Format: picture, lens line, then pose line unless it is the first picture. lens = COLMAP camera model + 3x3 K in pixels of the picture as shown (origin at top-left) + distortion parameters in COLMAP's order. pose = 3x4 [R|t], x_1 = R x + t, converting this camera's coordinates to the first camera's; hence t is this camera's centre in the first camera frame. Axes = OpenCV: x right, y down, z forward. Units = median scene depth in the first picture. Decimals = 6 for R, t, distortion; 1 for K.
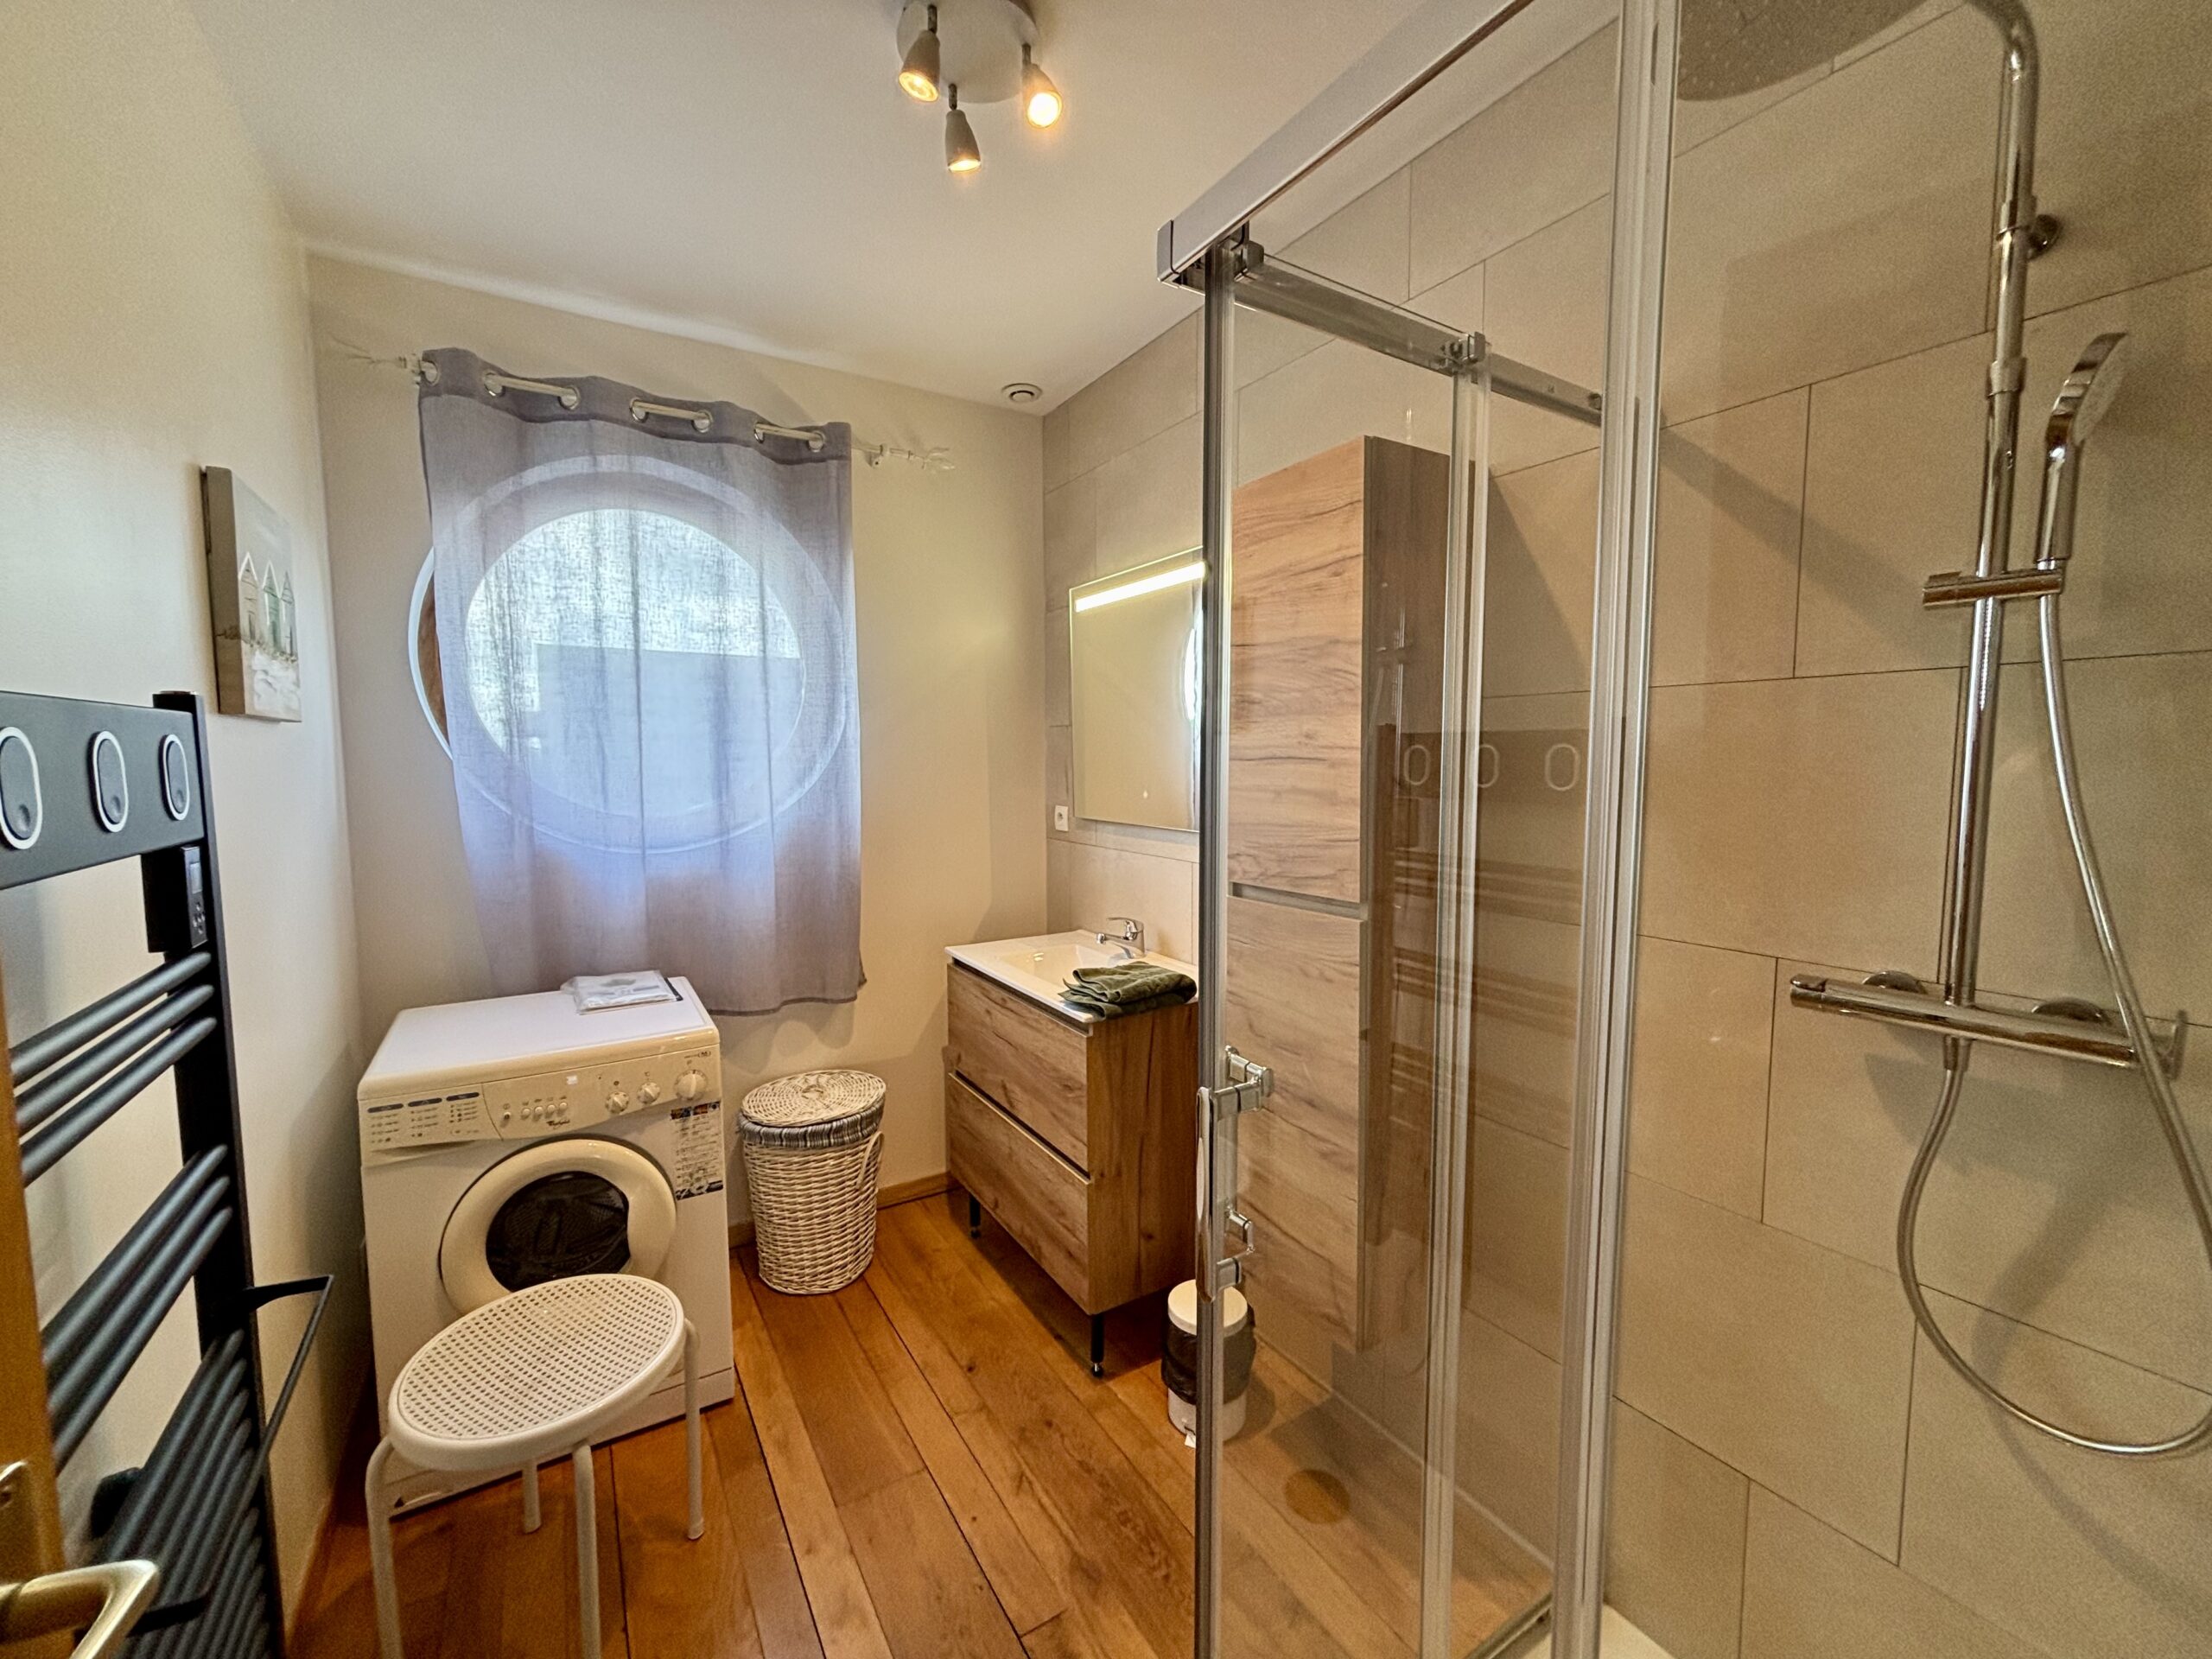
lens RADIAL K [[894.1, 0, 1109.1], [0, 894.1, 836.2], [0, 0, 1]] dist [-0.000515, 0.000142]
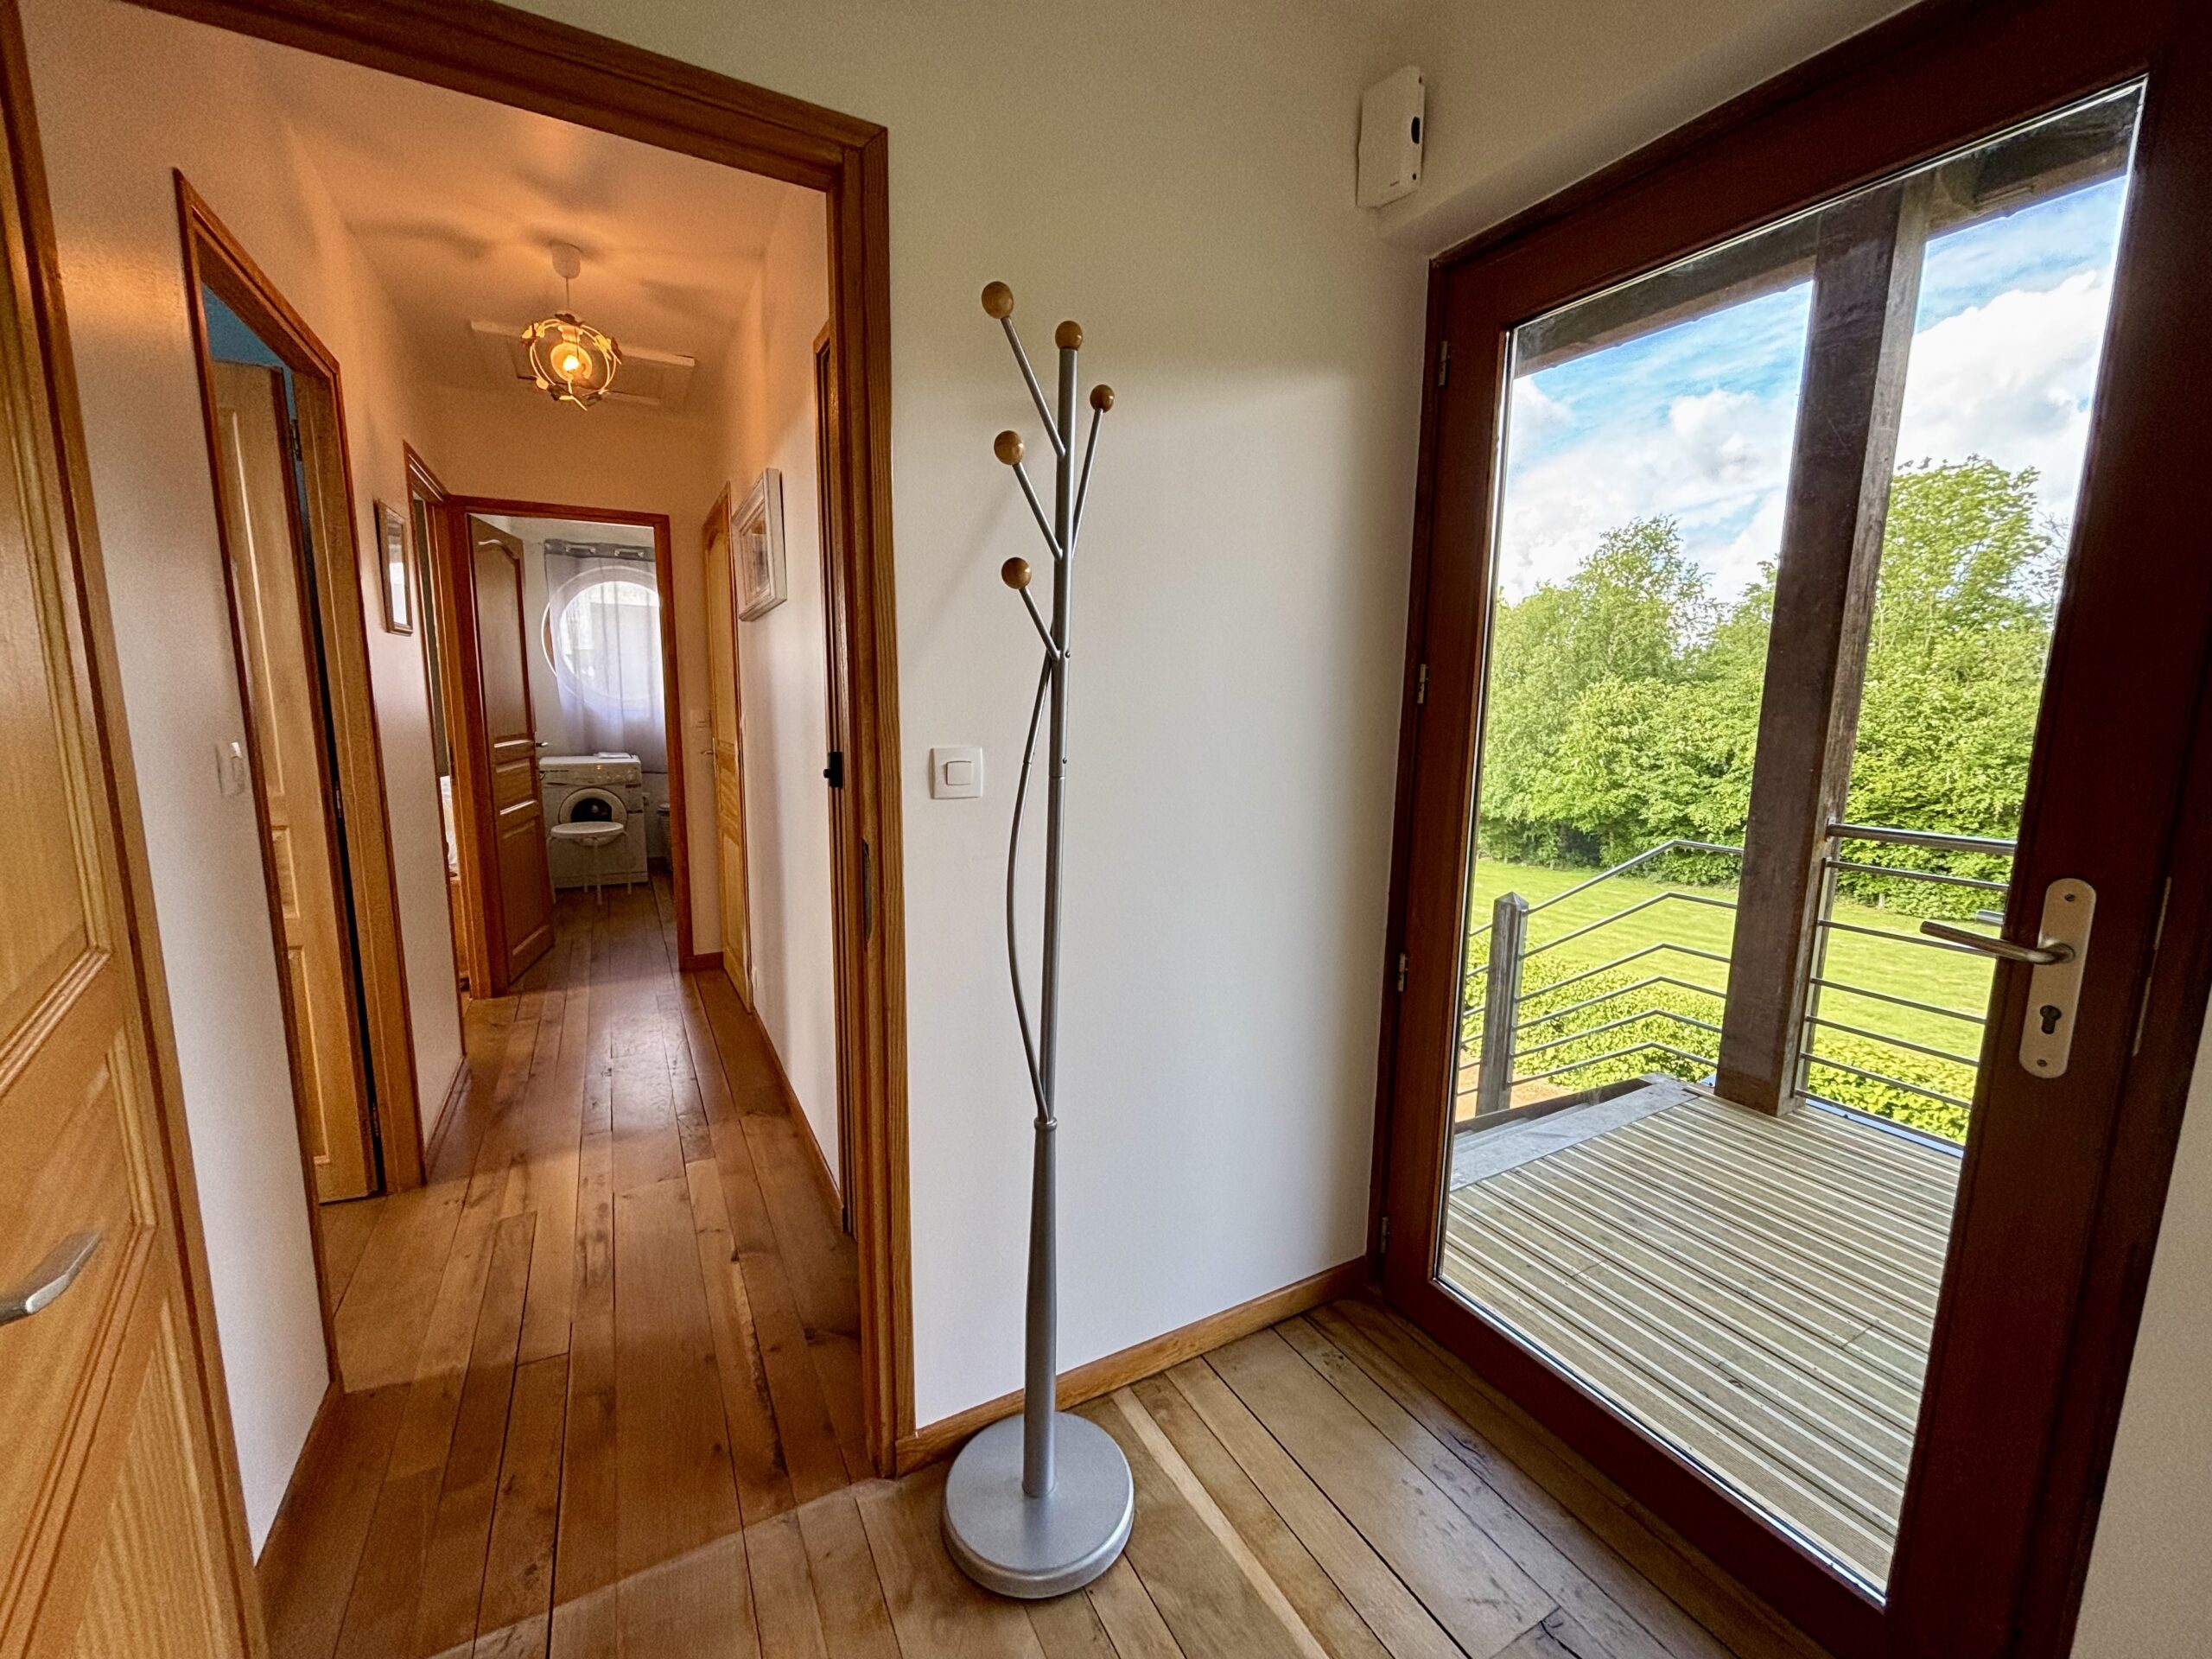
lens RADIAL K [[894.1, 0, 1103.2], [0, 894.1, 822.1], [0, 0, 1]] dist [-0.000515, 0.000142]
pose [[0.997968, 0.030372, -0.056012, 1.317053], [-0.025865, 0.996498, 0.079512, 0.124300], [0.058231, -0.077902, 0.995259, -1.974698]]
